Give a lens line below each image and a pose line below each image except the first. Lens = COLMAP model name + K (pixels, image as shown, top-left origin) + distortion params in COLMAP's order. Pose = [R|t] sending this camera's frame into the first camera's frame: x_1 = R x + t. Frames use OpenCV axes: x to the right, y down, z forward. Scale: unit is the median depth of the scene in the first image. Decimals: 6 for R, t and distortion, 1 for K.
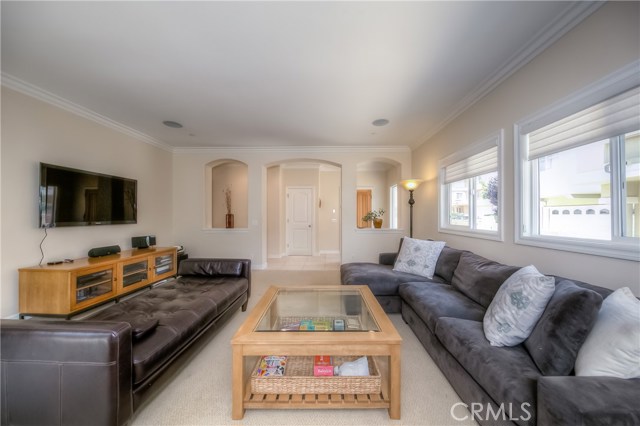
lens RADIAL K [[216.5, 0, 319.5], [0, 216.5, 215.2], [0, 0, 1]] dist [-0.004155, -0.001836]
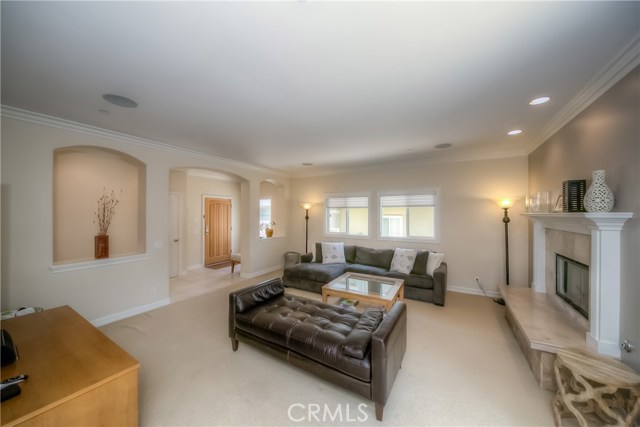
lens RADIAL K [[240.7, 0, 317.4], [0, 240.7, 213.4], [0, 0, 1]] dist [0.004927, -0.001195]
pose [[0.472231, -0.005316, 0.881459, -1.124130], [-0.004487, 0.999954, 0.008434, -0.119305], [-0.881463, -0.007937, 0.472186, 0.187561]]
